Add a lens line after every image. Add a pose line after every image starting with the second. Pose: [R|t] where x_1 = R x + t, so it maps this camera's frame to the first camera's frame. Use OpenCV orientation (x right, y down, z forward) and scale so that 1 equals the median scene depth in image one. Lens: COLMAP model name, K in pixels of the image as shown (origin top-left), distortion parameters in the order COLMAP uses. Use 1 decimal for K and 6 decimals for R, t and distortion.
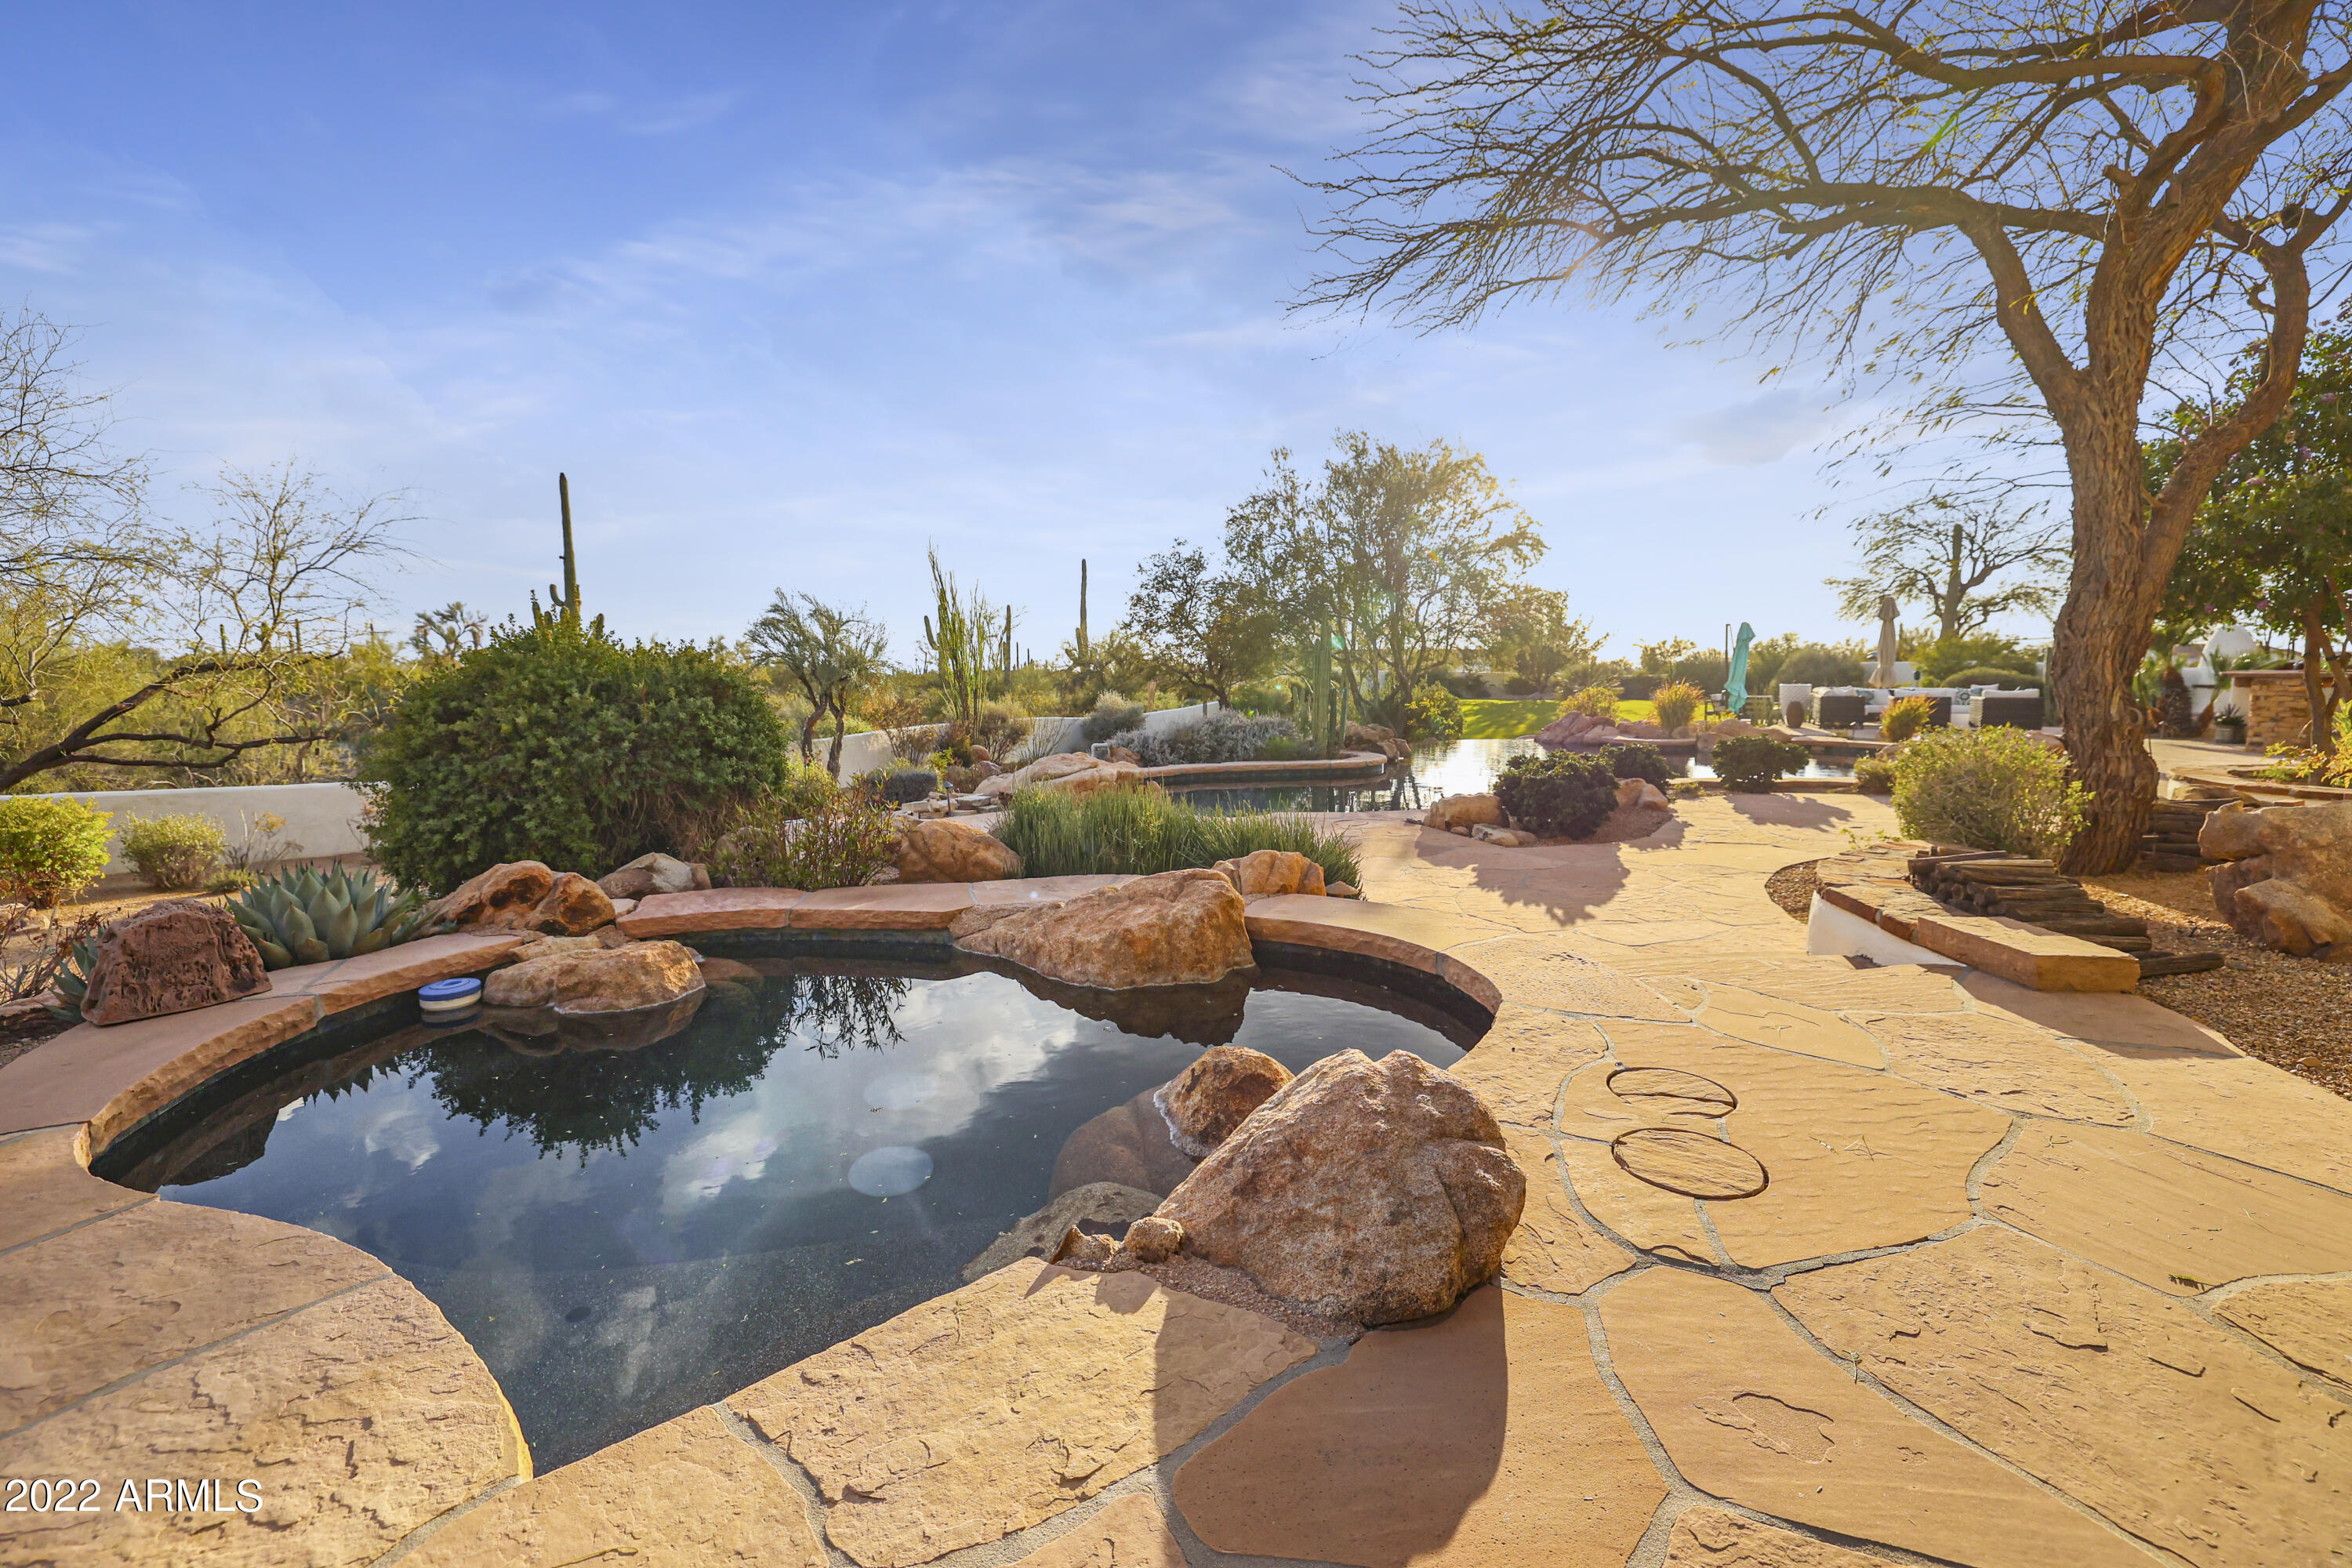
lens RADIAL K [[1056.5, 0, 1182.5], [0, 1056.5, 778.6], [0, 0, 1]] dist [-0.048886, 0.019340]
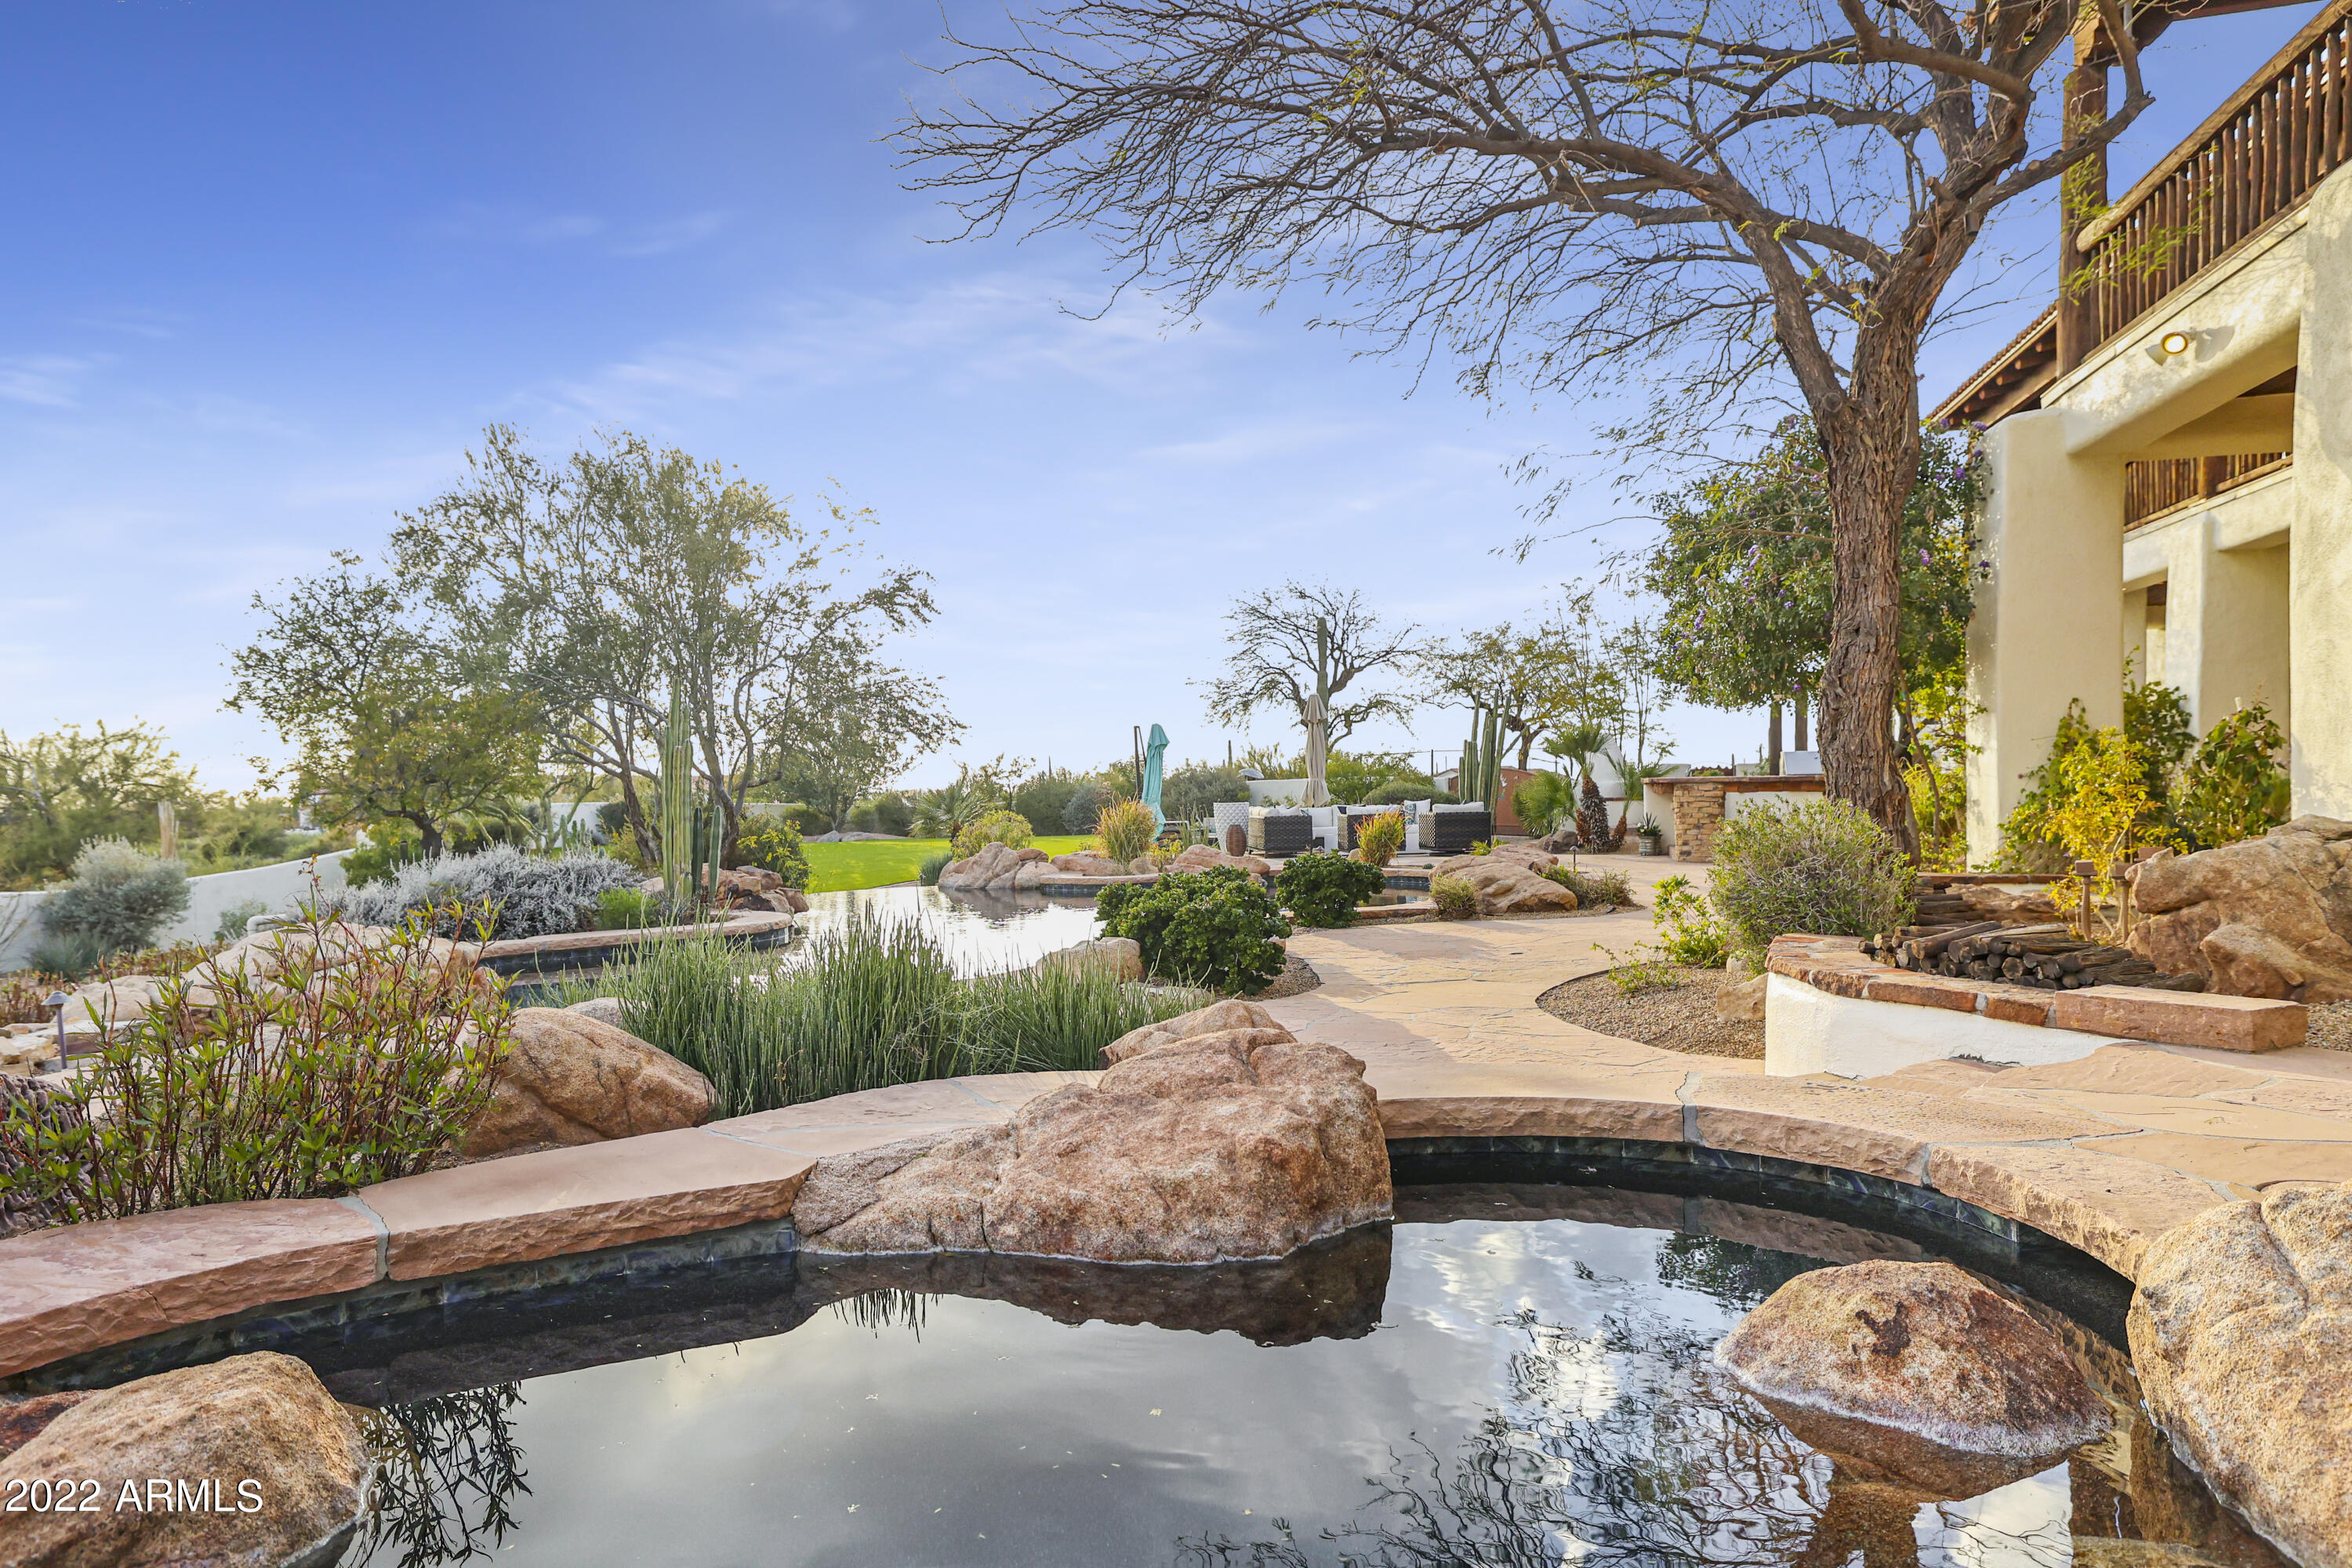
lens RADIAL K [[1566.7, 0, 1176.0], [0, 1566.7, 784.0], [0, 0, 1]] dist [0.003789, 0.002291]
pose [[0.810229, -0.001034, 0.586112, -0.135904], [0.074018, 0.992173, -0.100571, 0.010407], [-0.581421, 0.124868, 0.803964, 0.092617]]
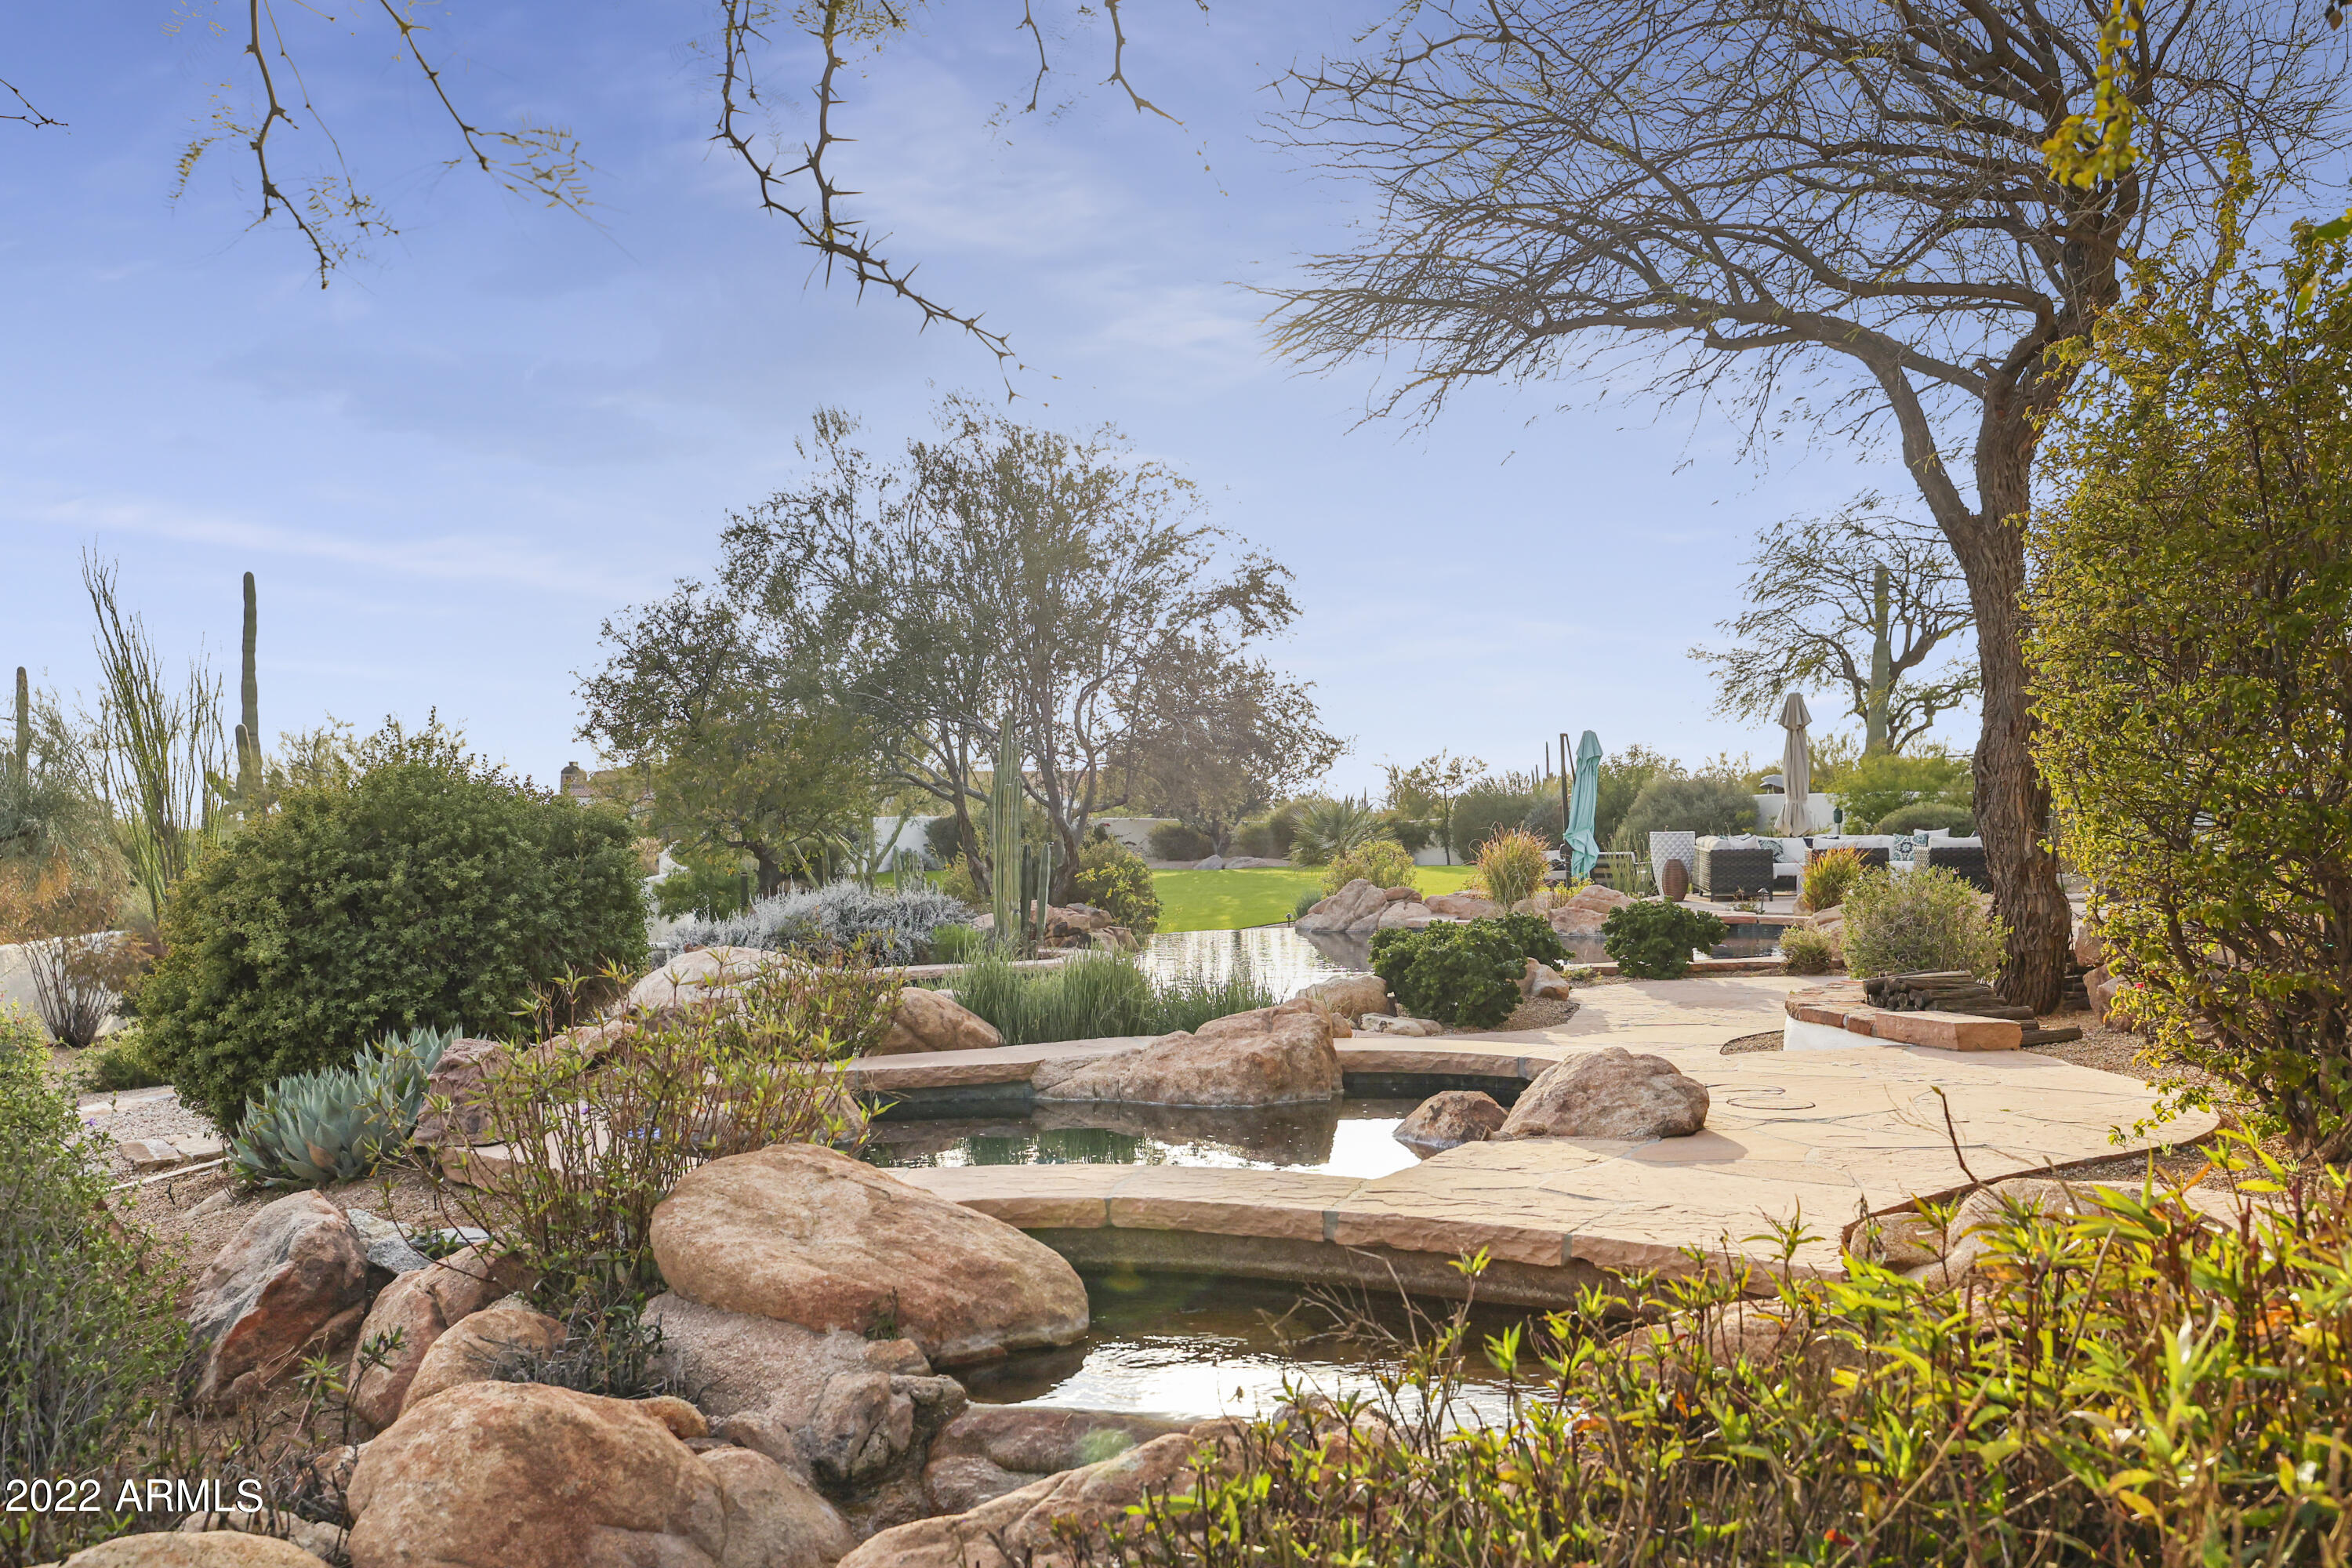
lens RADIAL K [[2612.0, 0, 1253.2], [0, 2612.0, 822.2], [0, 0, 1]] dist [0.075902, 0.005022]
pose [[0.921106, -0.006281, 0.389262, -0.270159], [0.045239, 0.994823, -0.090998, 0.037500], [-0.386675, 0.101429, 0.916621, -0.363991]]
